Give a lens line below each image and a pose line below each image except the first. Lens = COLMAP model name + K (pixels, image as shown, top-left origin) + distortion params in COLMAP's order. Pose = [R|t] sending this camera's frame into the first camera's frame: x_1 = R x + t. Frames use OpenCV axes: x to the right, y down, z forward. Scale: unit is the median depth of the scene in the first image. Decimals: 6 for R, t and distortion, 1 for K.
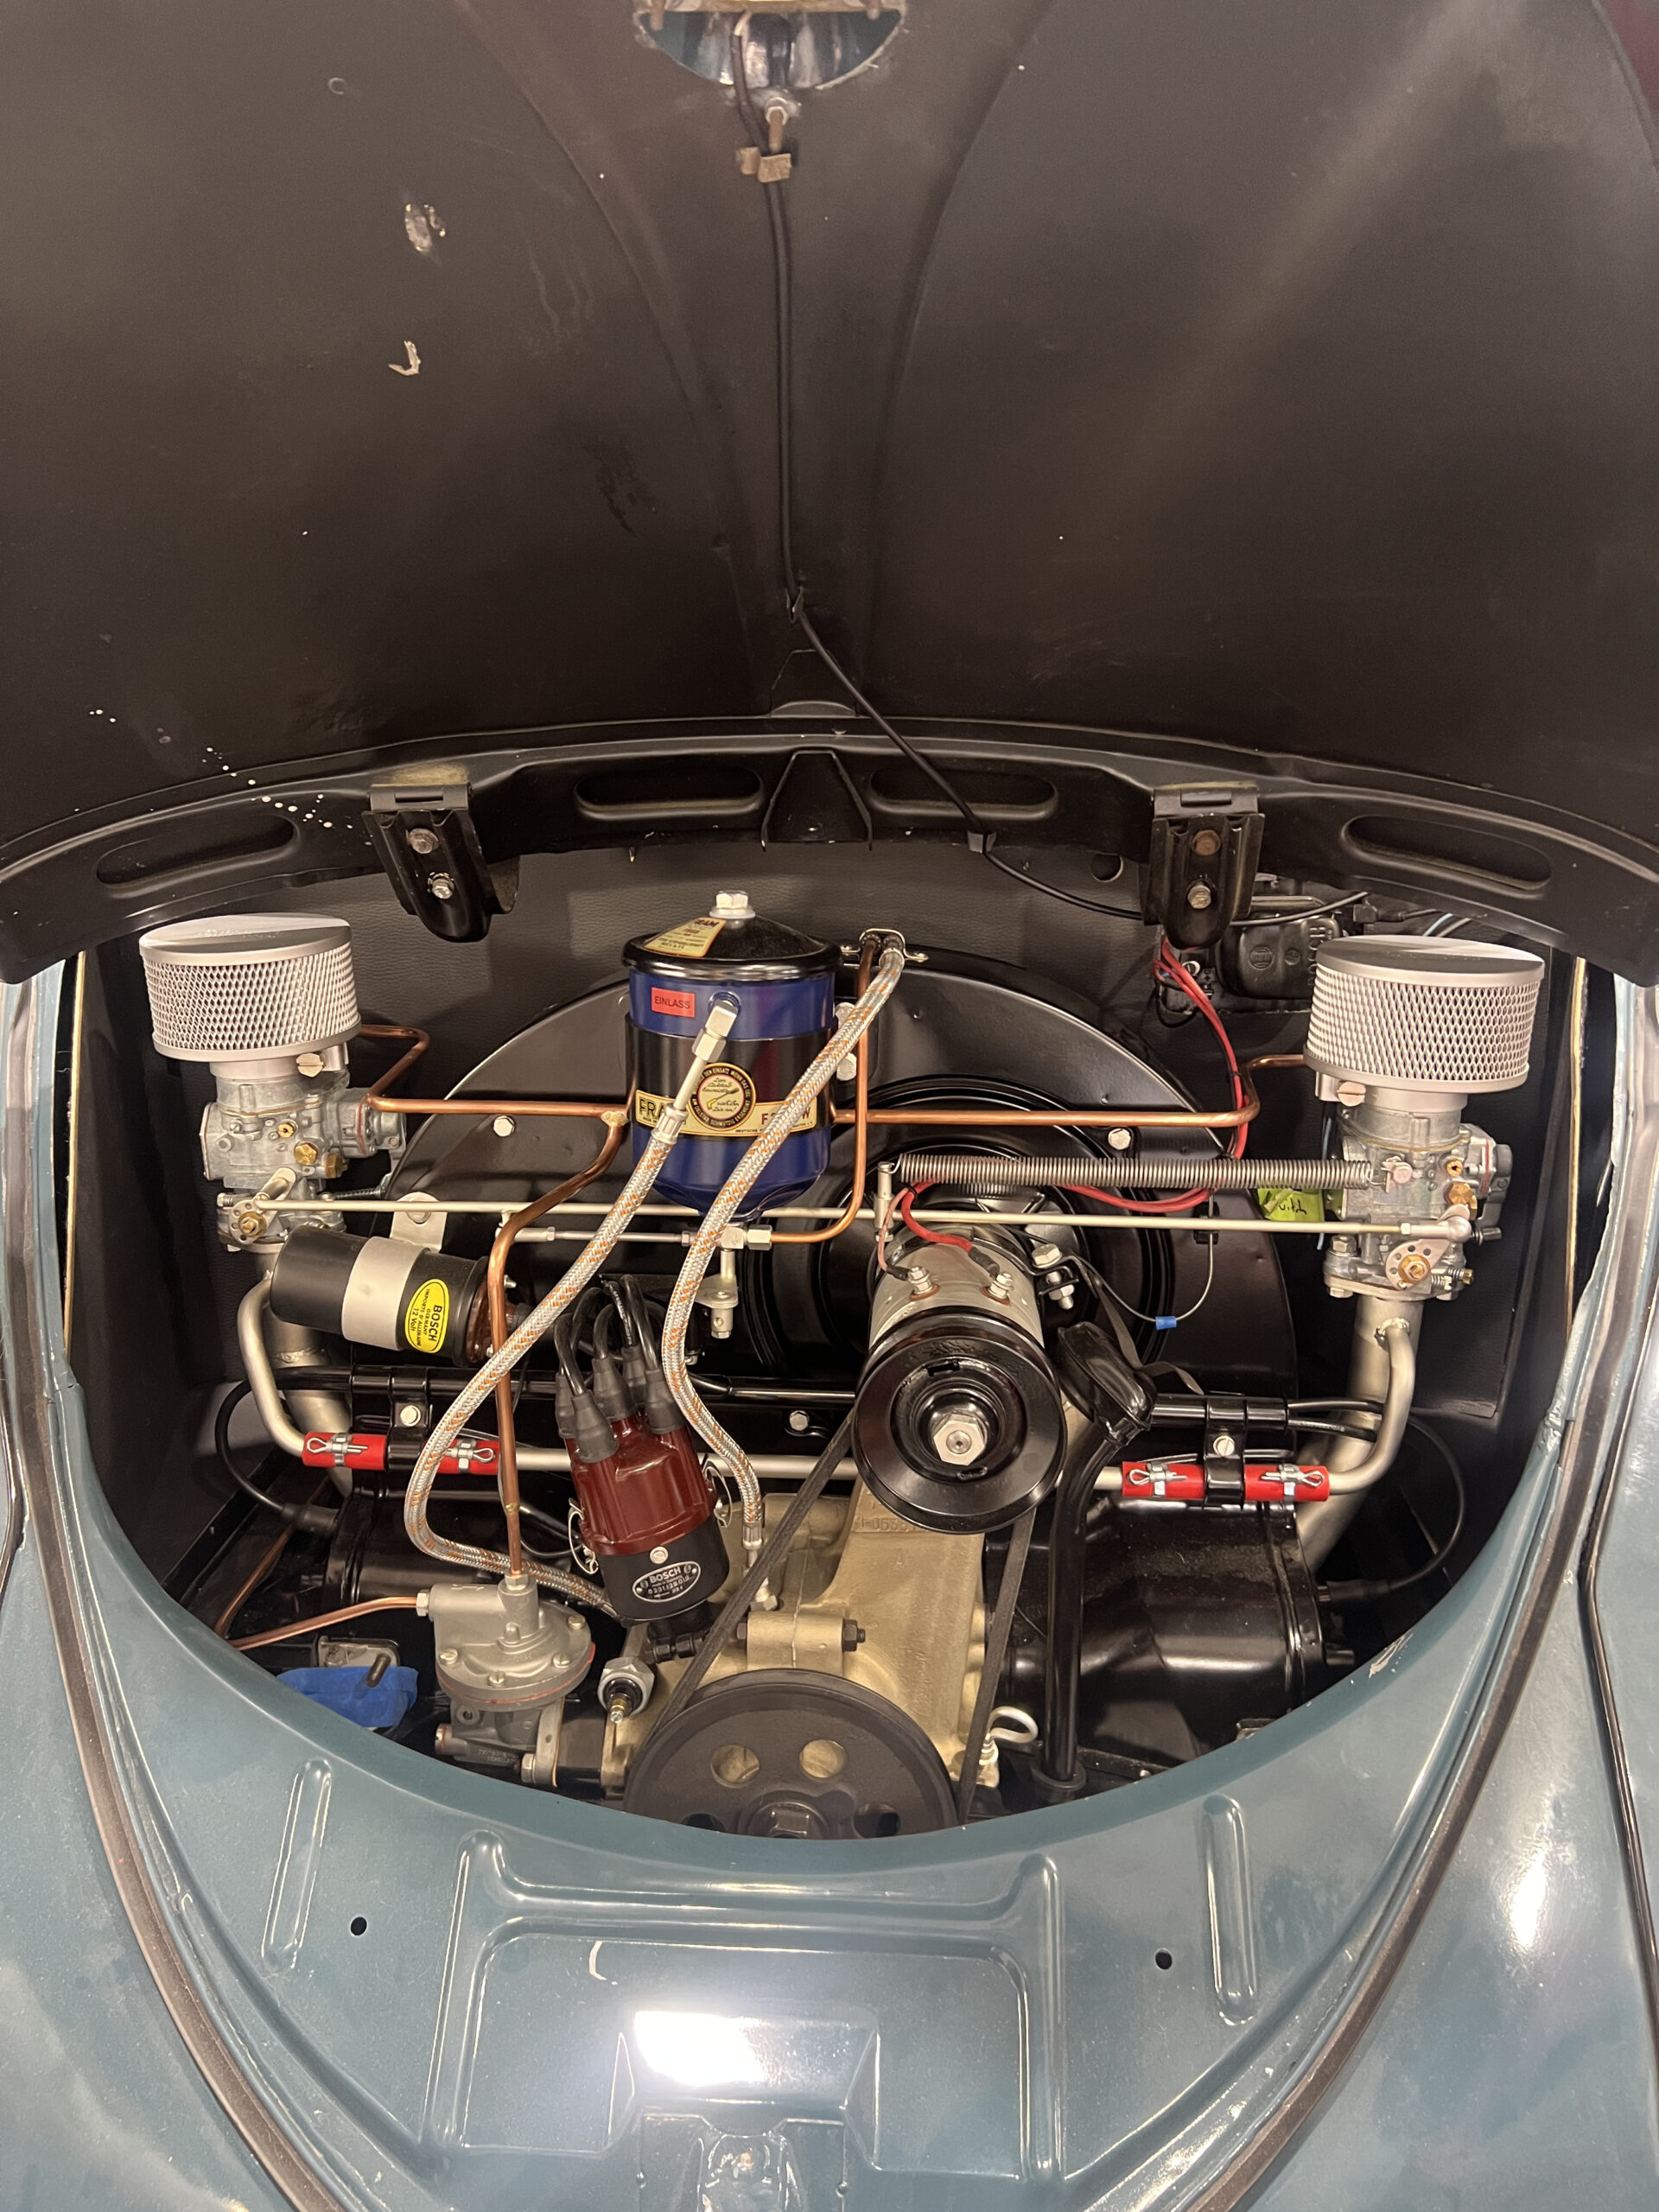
lens RADIAL K [[1655.6, 0, 829.5], [0, 1655.6, 1106.0], [0, 0, 1]] dist [0.051930, -0.157918]
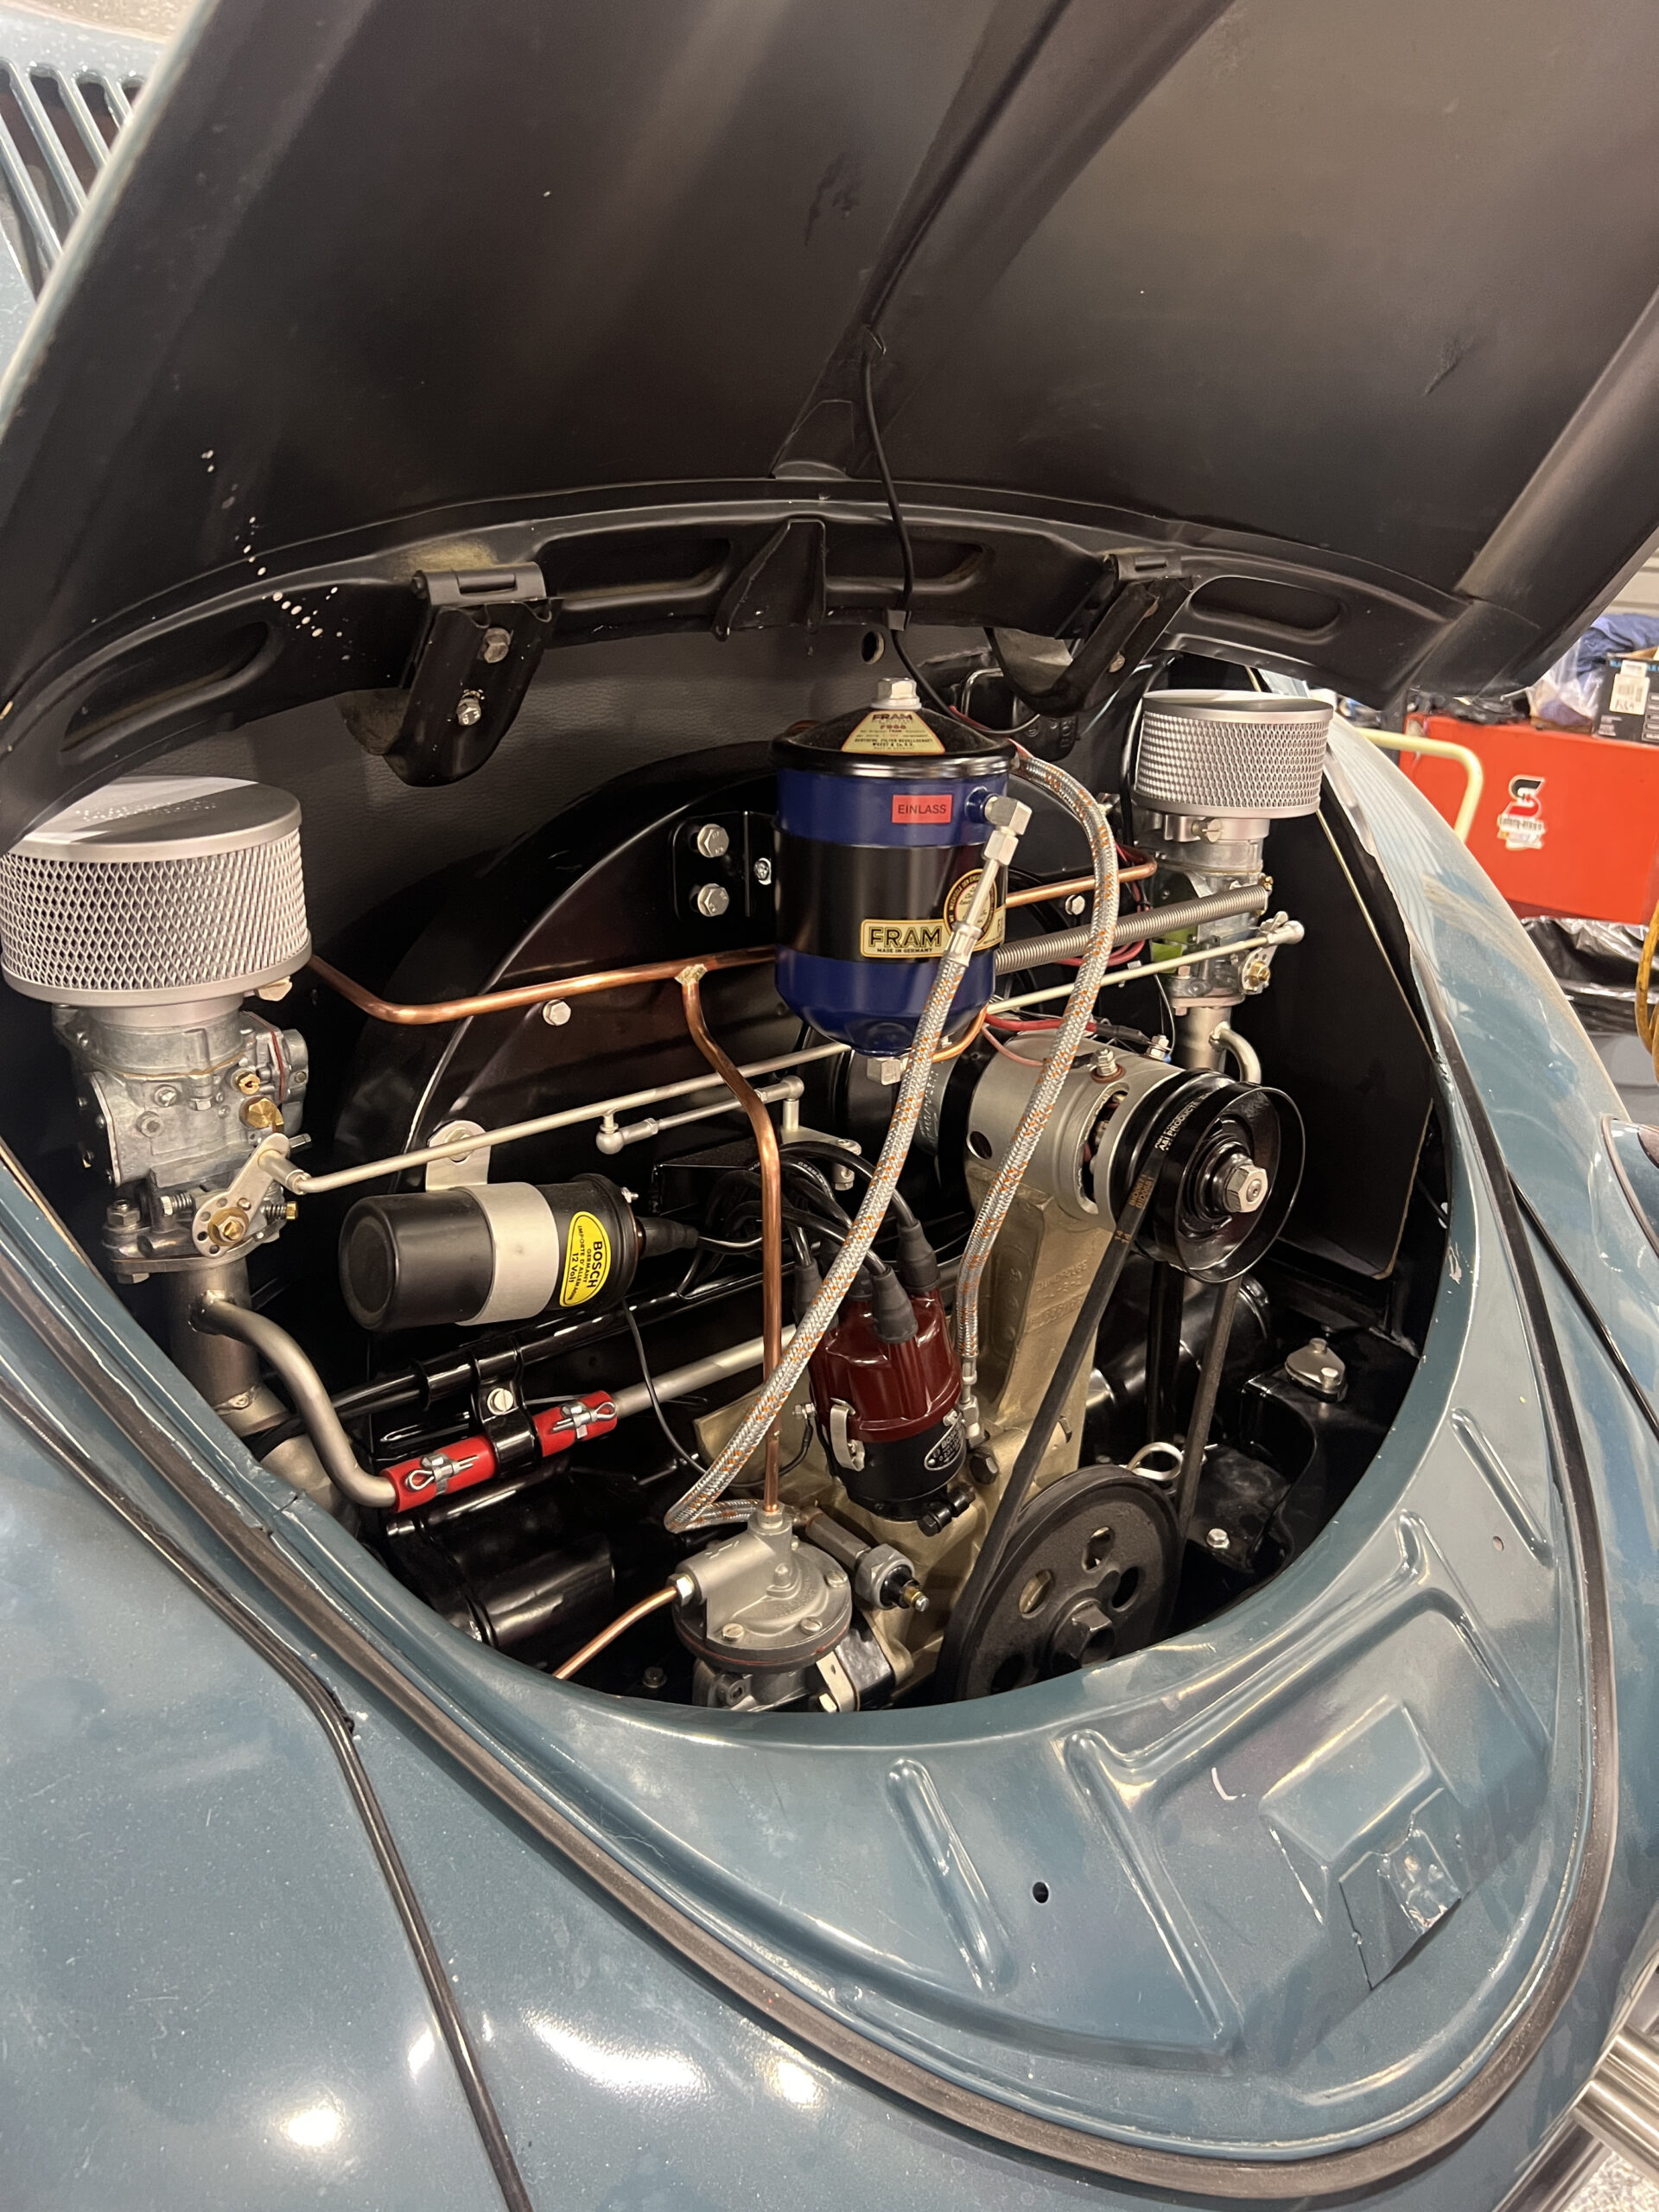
lens RADIAL K [[1656.2, 0, 824.4], [0, 1656.2, 1106.2], [0, 0, 1]] dist [0.060610, -0.072771]
pose [[0.715249, -0.236004, 0.657815, -0.664613], [0.159454, 0.971538, 0.175183, -0.065509], [-0.680436, -0.020408, 0.732523, 0.341080]]
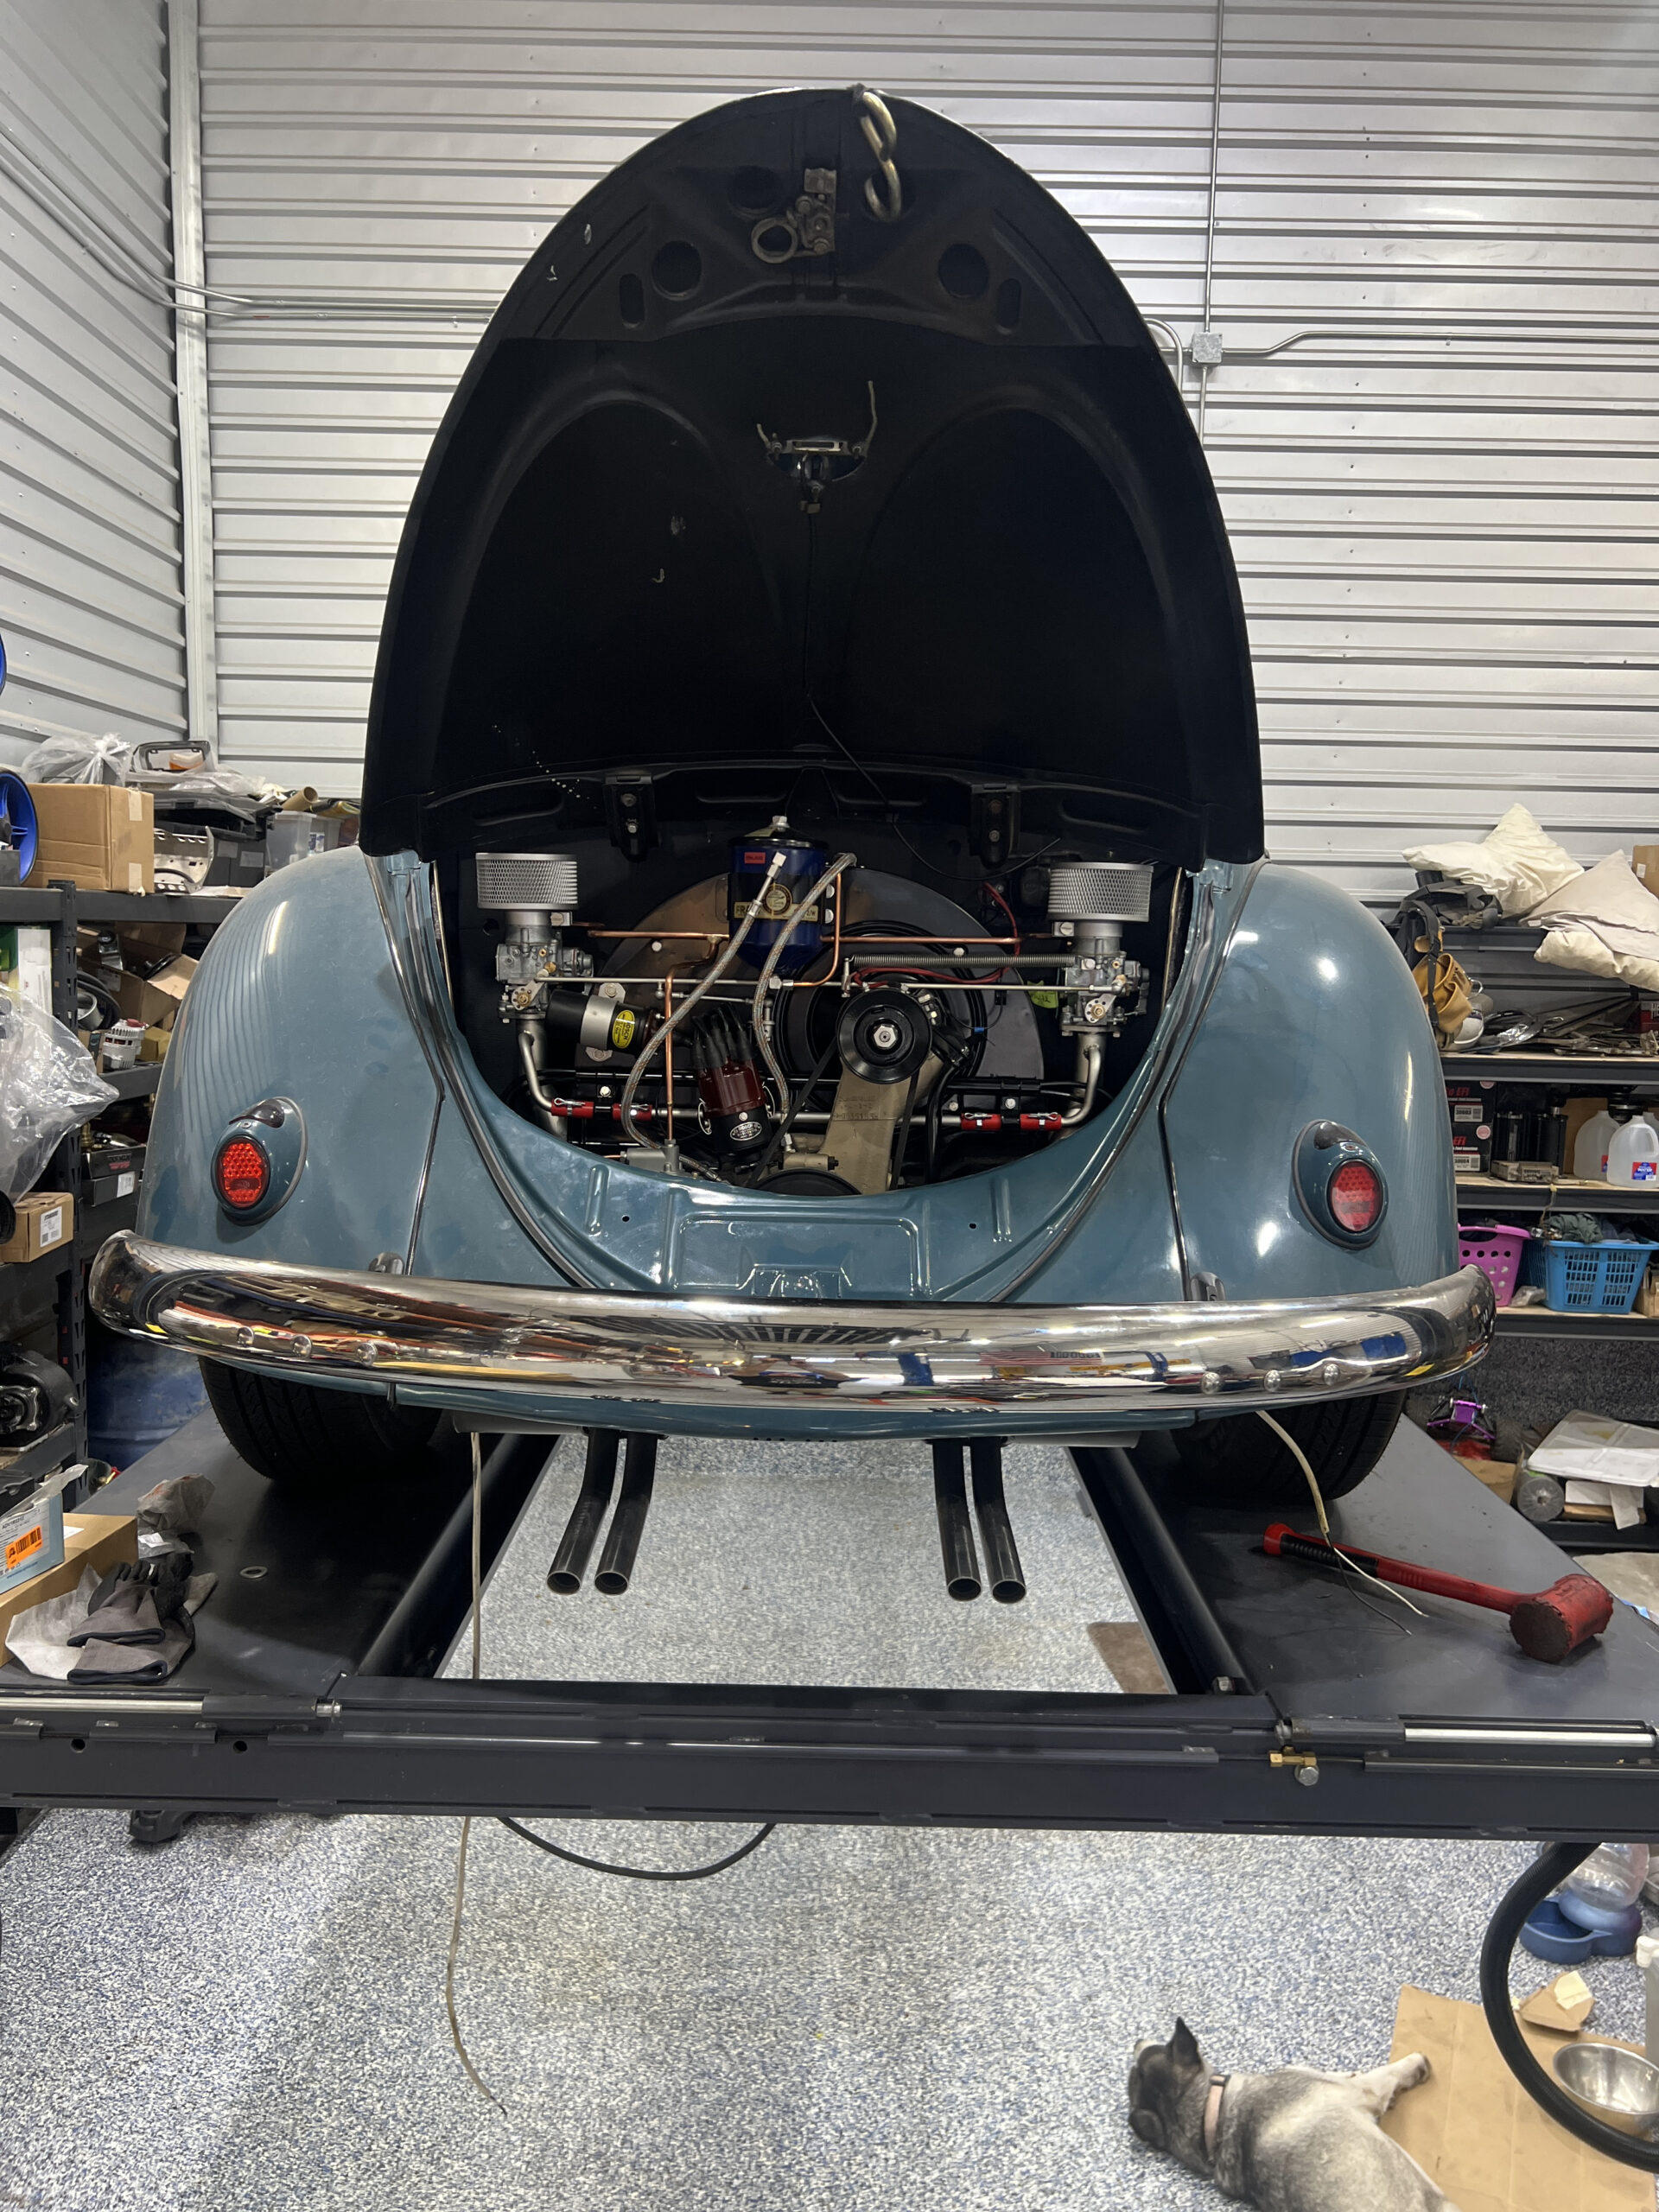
lens RADIAL K [[1656.2, 0, 824.4], [0, 1656.2, 1106.2], [0, 0, 1]] dist [0.060610, -0.072771]
pose [[0.998044, 0.010288, 0.061668, -0.120410], [-0.000016, 0.986411, -0.164296, 0.560084], [-0.062520, 0.163973, 0.984482, -1.011184]]
